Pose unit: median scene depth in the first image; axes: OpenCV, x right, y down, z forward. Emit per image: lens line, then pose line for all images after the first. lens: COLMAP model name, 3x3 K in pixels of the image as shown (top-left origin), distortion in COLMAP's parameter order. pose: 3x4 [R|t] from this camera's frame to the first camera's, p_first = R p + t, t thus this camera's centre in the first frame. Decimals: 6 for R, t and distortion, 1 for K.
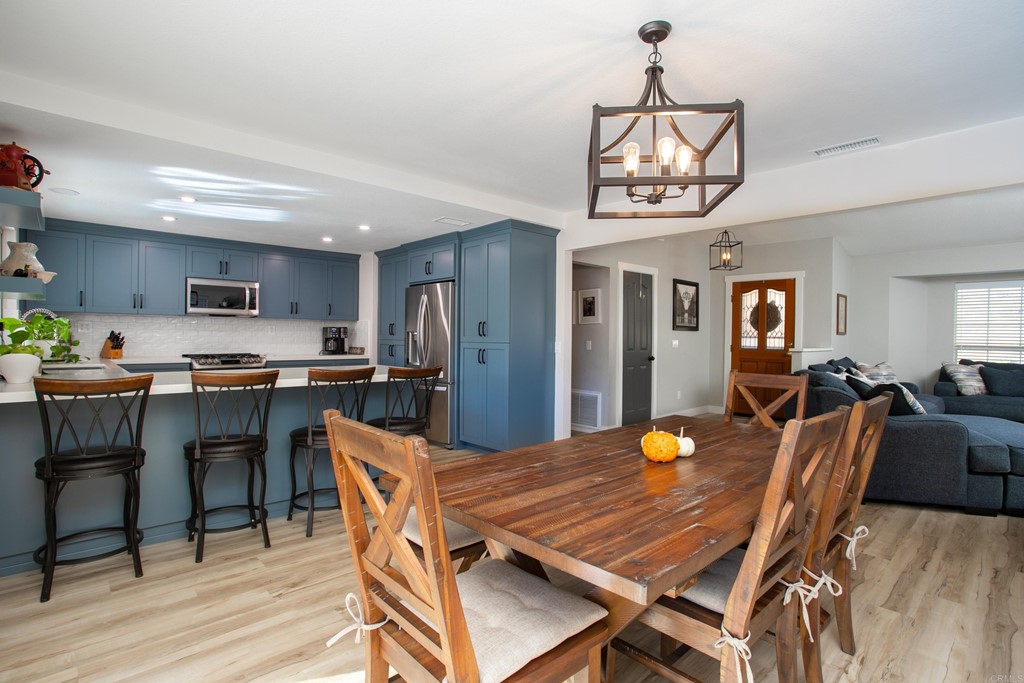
lens RADIAL K [[498.5, 0, 512.0], [0, 498.5, 341.5], [0, 0, 1]] dist [-0.074423, 0.037354]
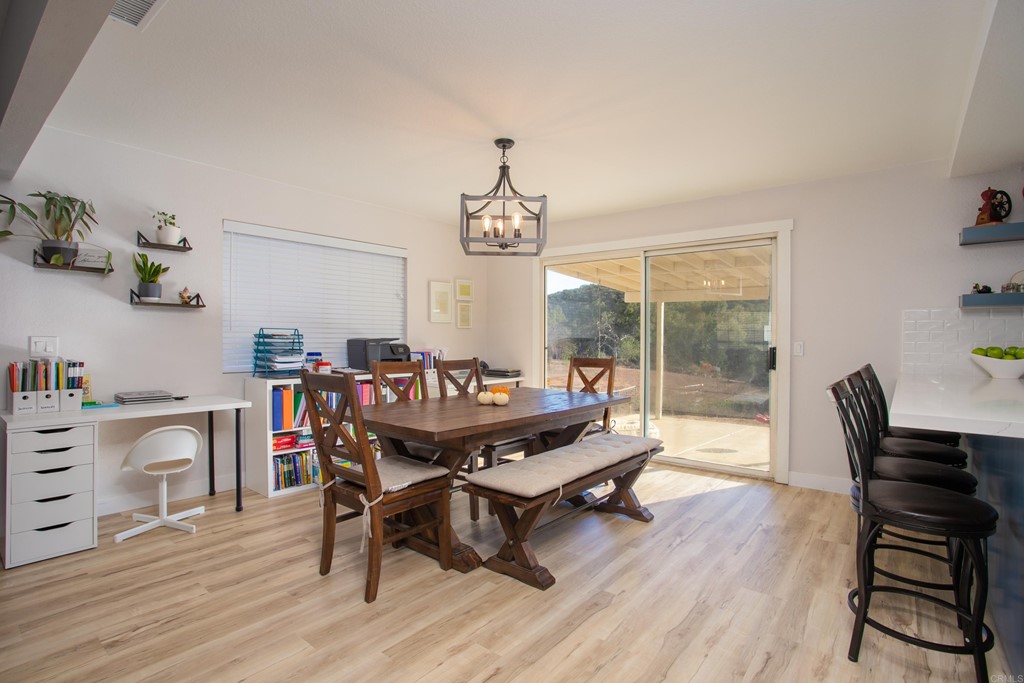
lens RADIAL K [[498.5, 0, 512.0], [0, 498.5, 341.5], [0, 0, 1]] dist [-0.074423, 0.037354]
pose [[-0.990063, -0.015996, -0.139711, 0.166193], [-0.019209, 0.999580, 0.021676, -0.004214], [0.139306, 0.024144, -0.989955, 0.902260]]
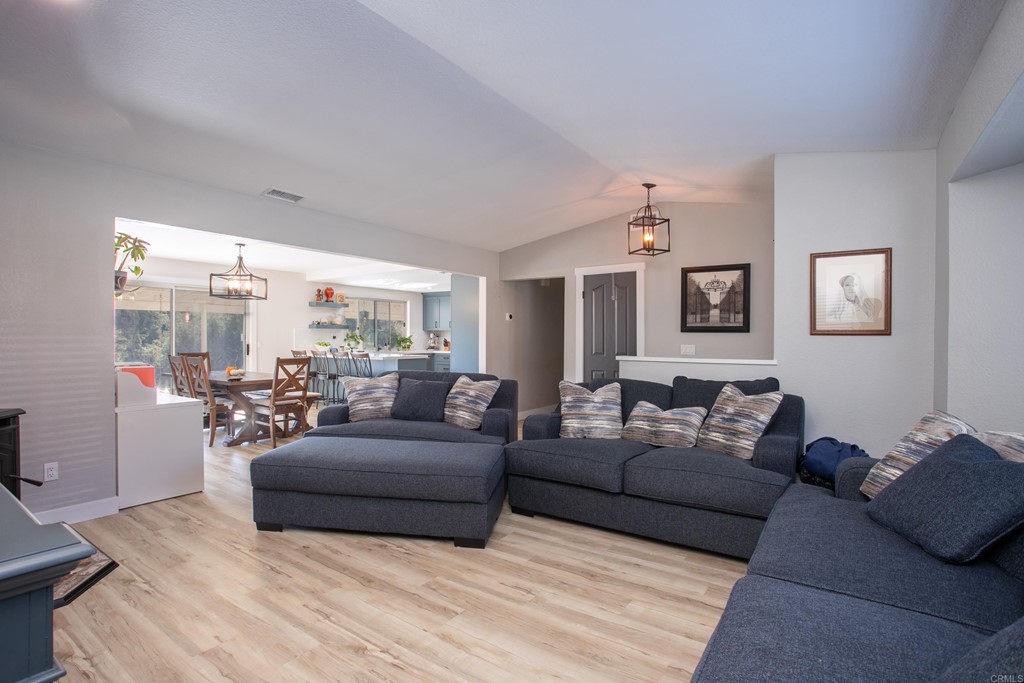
lens RADIAL K [[498.5, 0, 512.0], [0, 498.5, 341.5], [0, 0, 1]] dist [-0.074423, 0.037354]
pose [[0.224926, -0.001558, -0.974374, 1.320719], [-0.013321, 0.999900, -0.004674, -0.000674], [0.974285, 0.014031, 0.224883, 0.694449]]
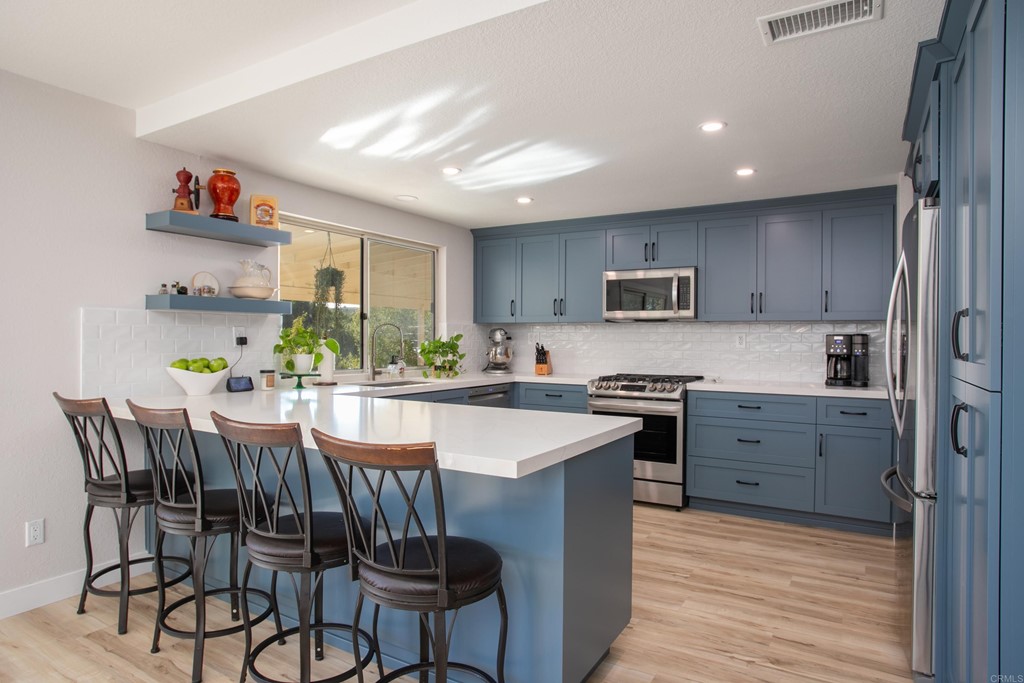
lens RADIAL K [[600.4, 0, 512.0], [0, 600.4, 341.5], [0, 0, 1]] dist [-0.051554, 0.000345]
pose [[0.283059, -0.004113, -0.959094, 0.177998], [-0.013664, 0.999872, -0.008321, -0.013133], [0.959005, 0.015460, 0.282967, 0.573722]]
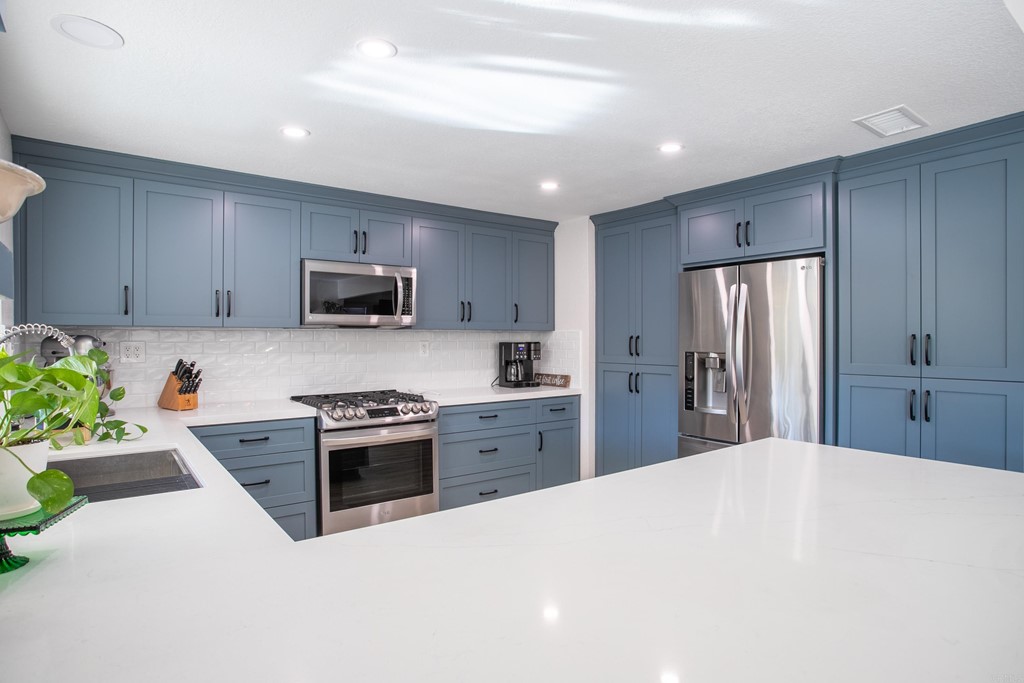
lens RADIAL K [[541.2, 0, 512.0], [0, 541.2, 341.5], [0, 0, 1]] dist [-0.053486, 0.000986]
pose [[0.995072, -0.011179, -0.098526, -0.358979], [0.010599, 0.999923, -0.006409, -0.030352], [0.098590, 0.005333, 0.995114, 0.399983]]
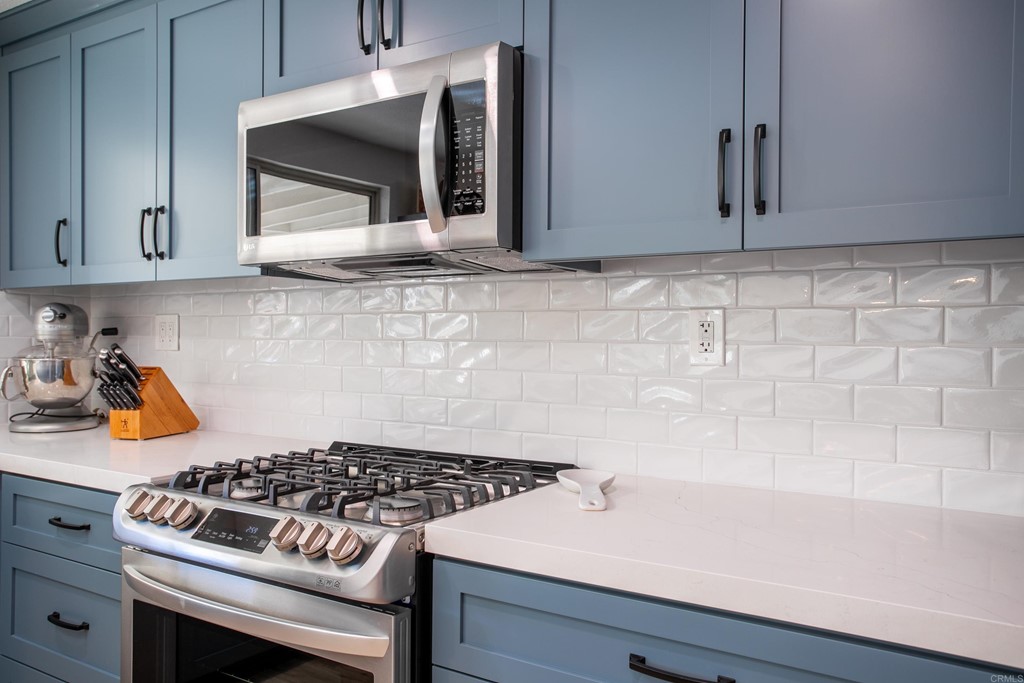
lens RADIAL K [[774.5, 0, 512.0], [0, 774.5, 341.5], [0, 0, 1]] dist [-0.001233, 0.000092]
pose [[0.271684, -0.002026, -0.962384, -0.282095], [-0.013807, 0.999887, -0.006003, -0.021546], [0.962288, 0.014919, 0.271625, 0.978246]]
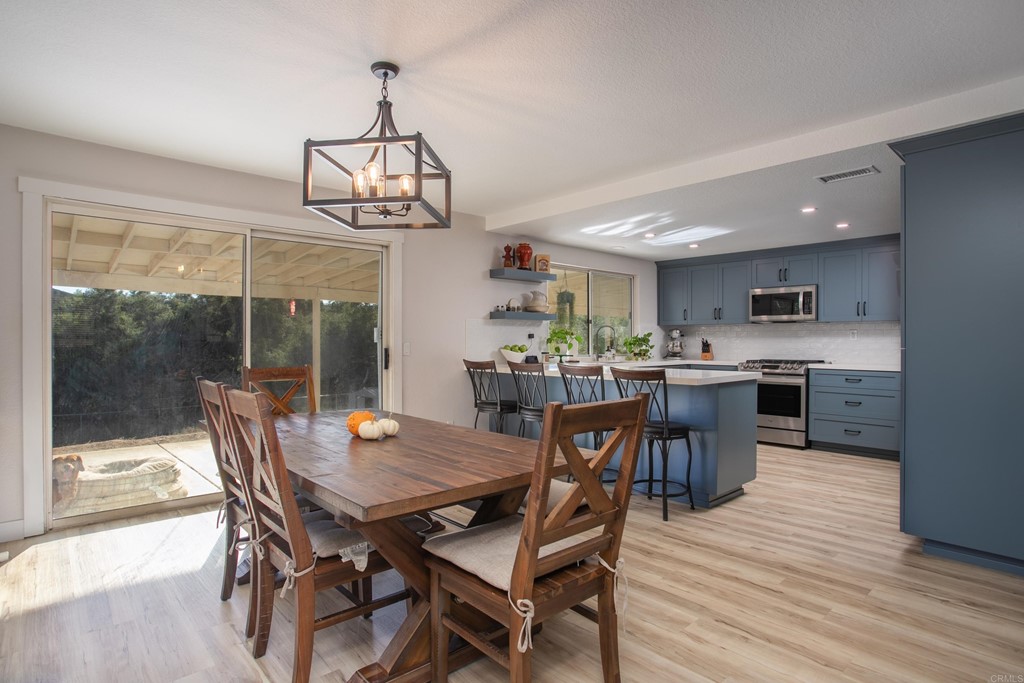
lens RADIAL K [[541.2, 0, 512.0], [0, 541.2, 341.5], [0, 0, 1]] dist [-0.053486, 0.000986]
pose [[-0.007549, -0.010507, -0.999916, 0.529286], [-0.013443, 0.999856, -0.010404, 0.007026], [0.999881, 0.013364, -0.007690, 0.447448]]
